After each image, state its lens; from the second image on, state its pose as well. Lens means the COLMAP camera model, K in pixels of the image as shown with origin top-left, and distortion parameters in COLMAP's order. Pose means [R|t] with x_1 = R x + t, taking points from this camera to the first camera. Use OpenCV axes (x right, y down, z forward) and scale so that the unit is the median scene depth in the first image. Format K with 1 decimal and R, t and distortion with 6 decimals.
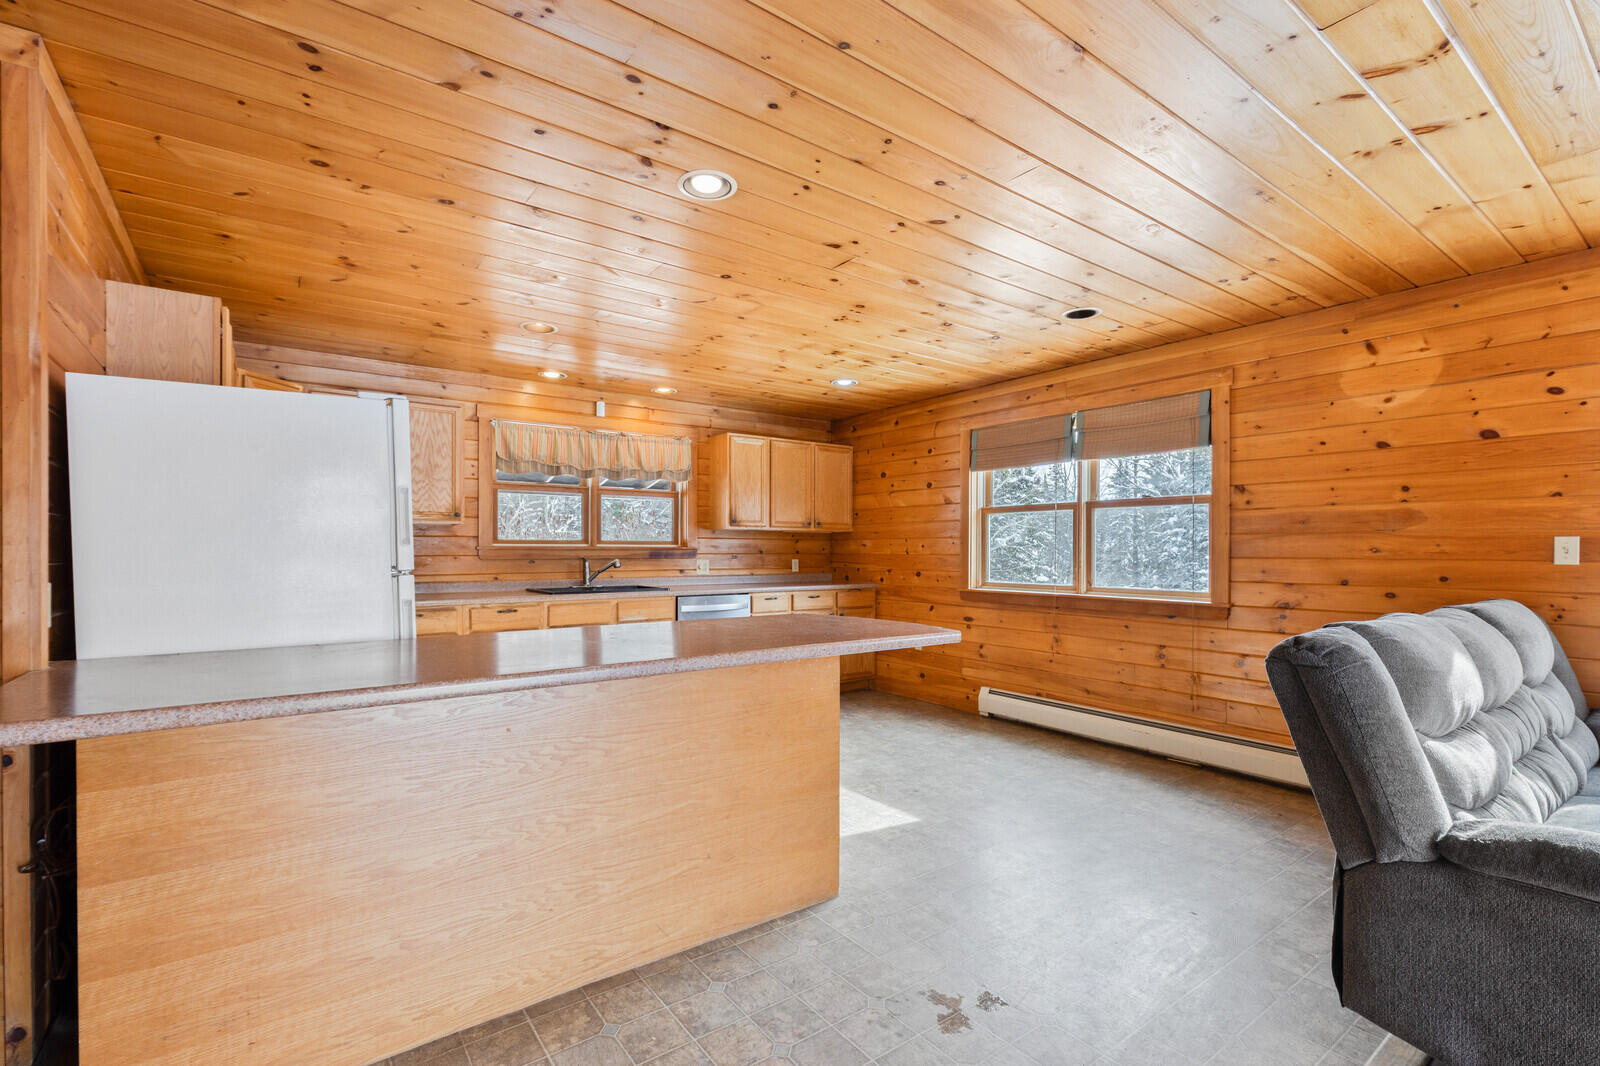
lens RADIAL K [[716.8, 0, 791.0], [0, 716.8, 550.8], [0, 0, 1]] dist [-0.000263, -0.000923]
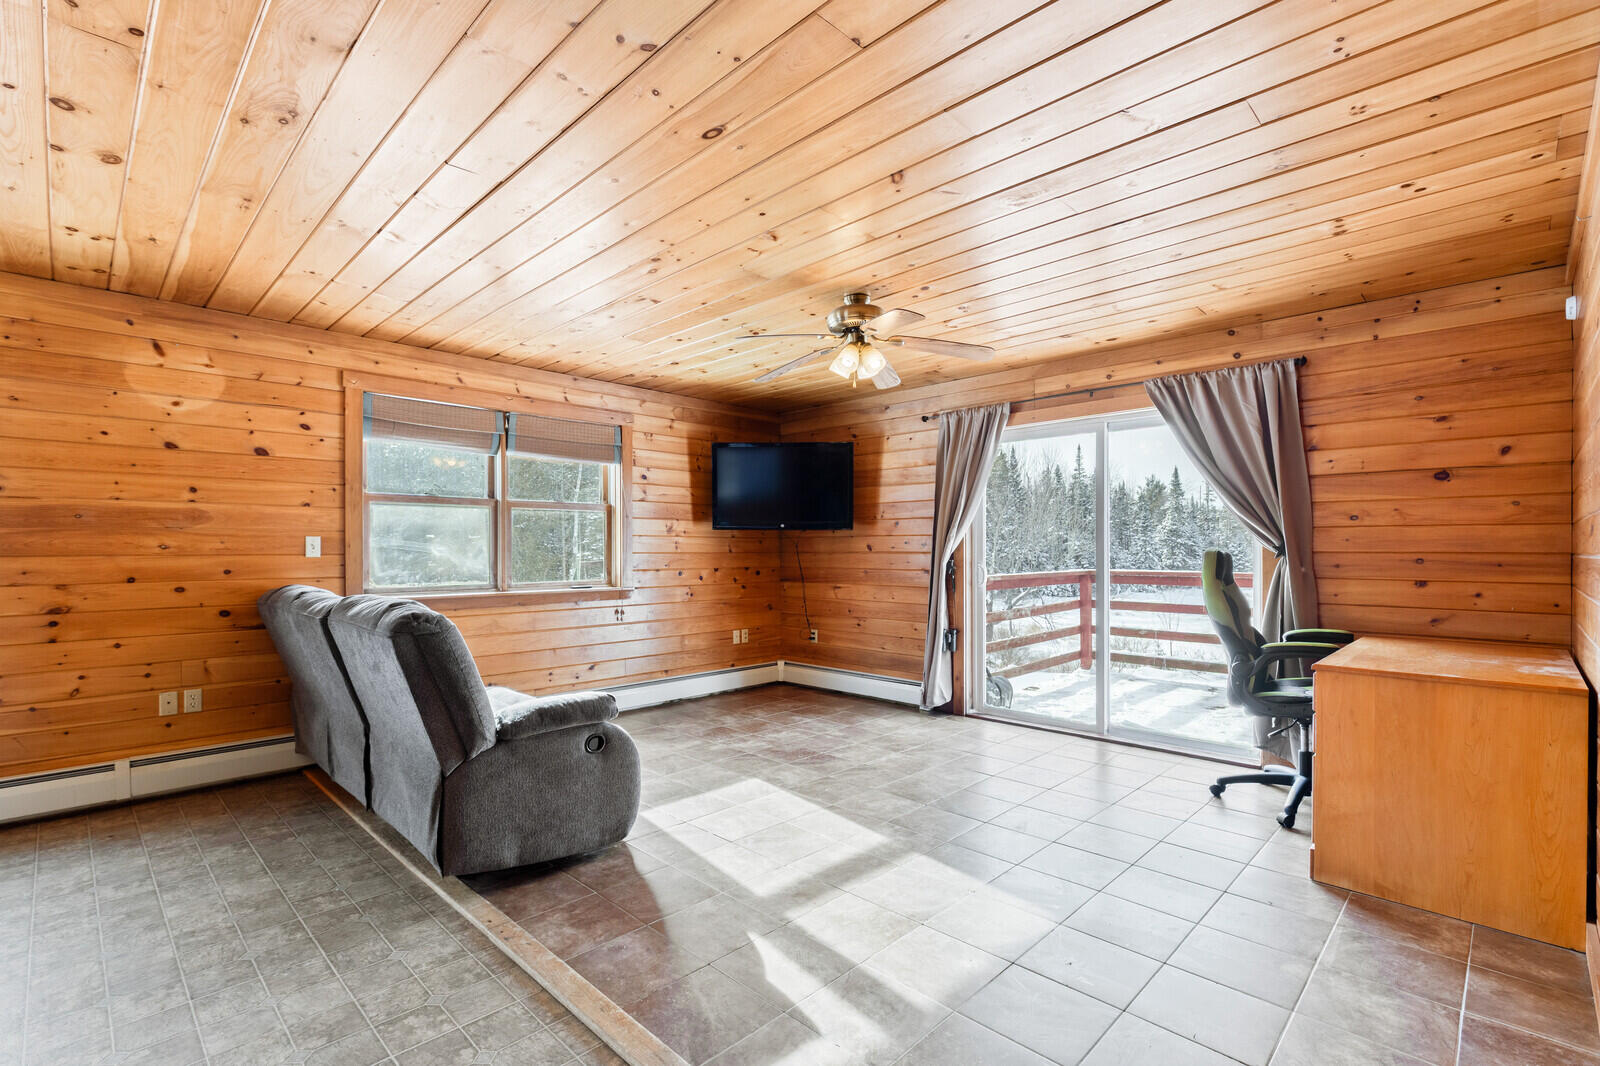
lens RADIAL K [[716.8, 0, 792.3], [0, 716.8, 545.7], [0, 0, 1]] dist [-0.000263, -0.000923]
pose [[-0.154779, -0.000364, 0.987949, -0.308700], [0.003694, 0.999993, 0.000947, -0.000053], [-0.987942, 0.003796, -0.154777, 0.244581]]
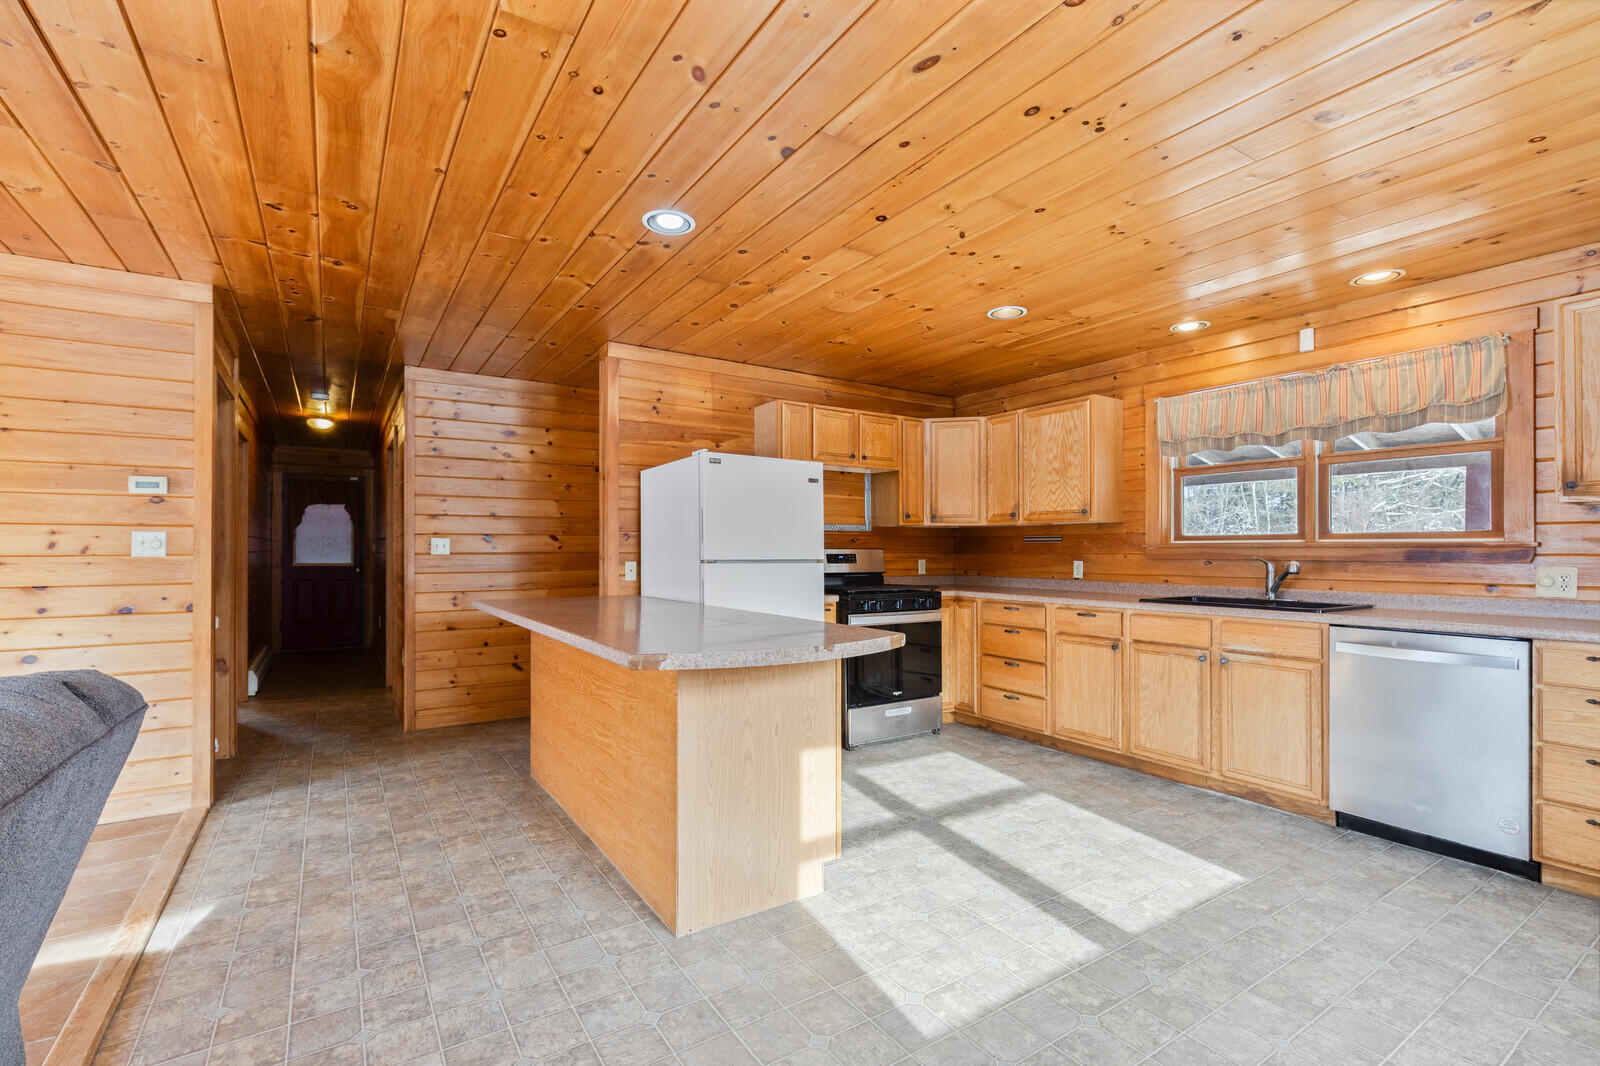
lens RADIAL K [[716.8, 0, 795.4], [0, 716.8, 547.6], [0, 0, 1]] dist [-0.000263, -0.000923]
pose [[-0.050318, -0.004963, -0.998721, 0.628113], [-0.002624, 0.999985, -0.004837, 0.004557], [0.998730, 0.002377, -0.050330, 0.793937]]
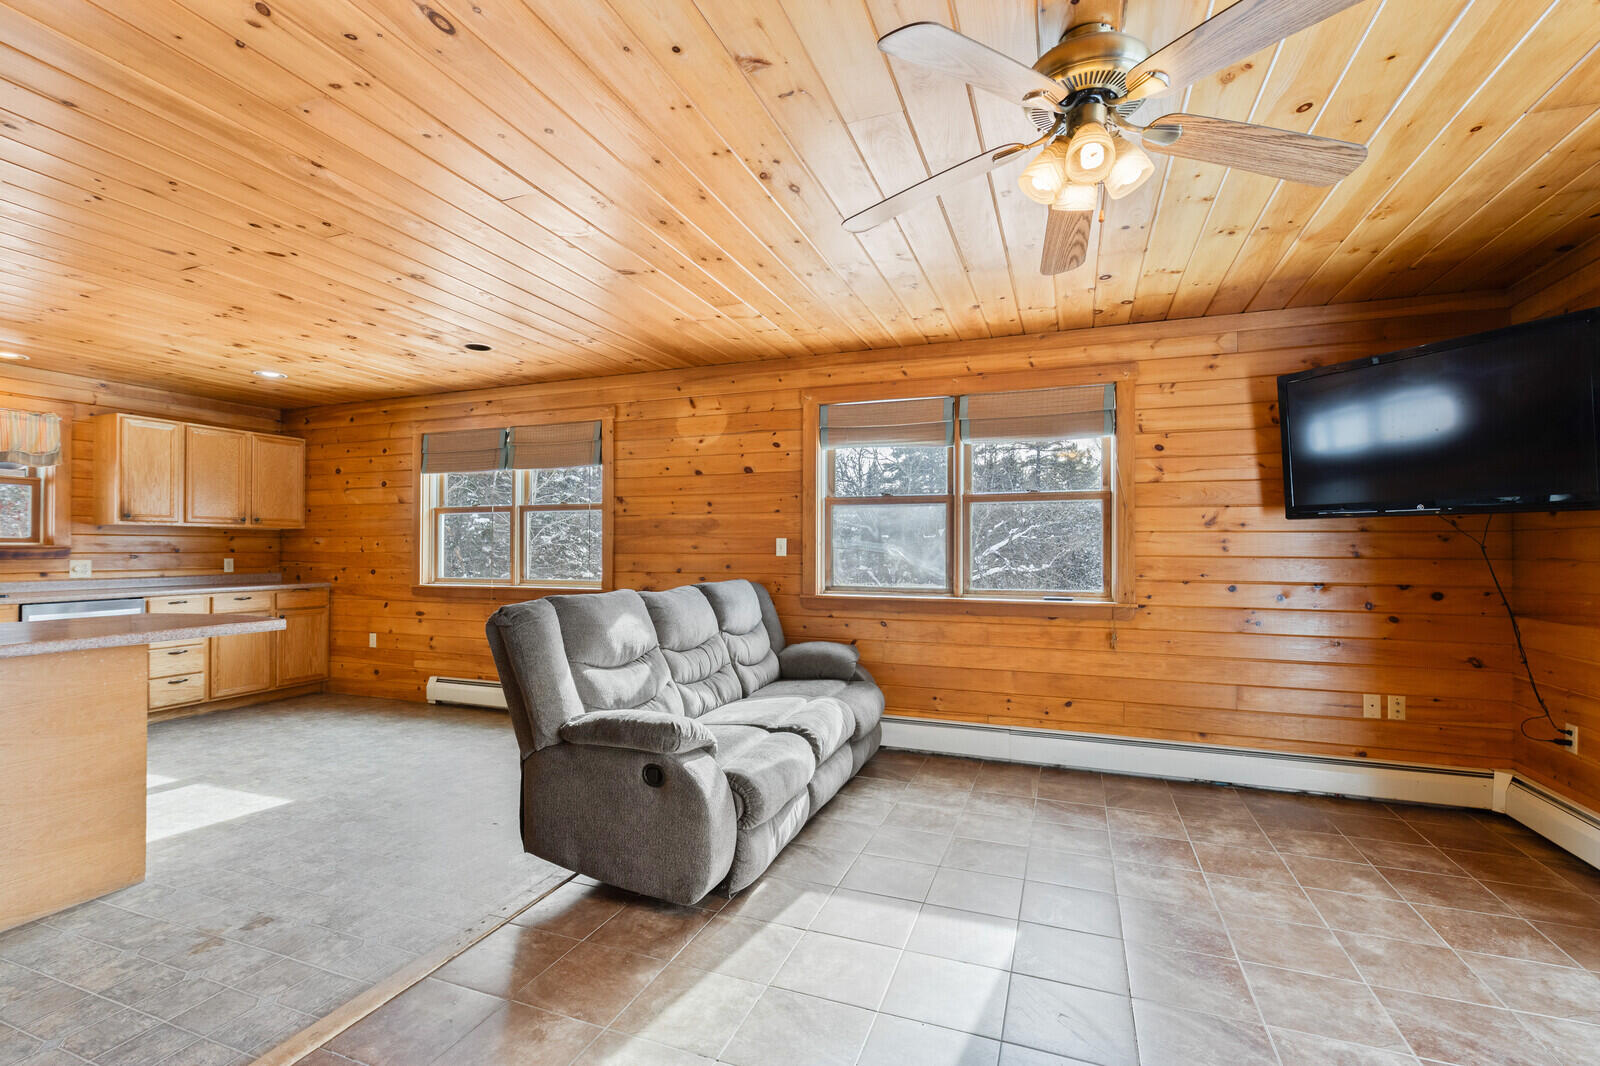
lens RADIAL K [[716.8, 0, 792.6], [0, 716.8, 539.6], [0, 0, 1]] dist [-0.000263, -0.000923]
pose [[0.838781, 0.003308, 0.544459, 0.192023], [0.003362, 0.999931, -0.011255, 0.000760], [-0.544459, 0.011271, 0.838712, -0.259189]]
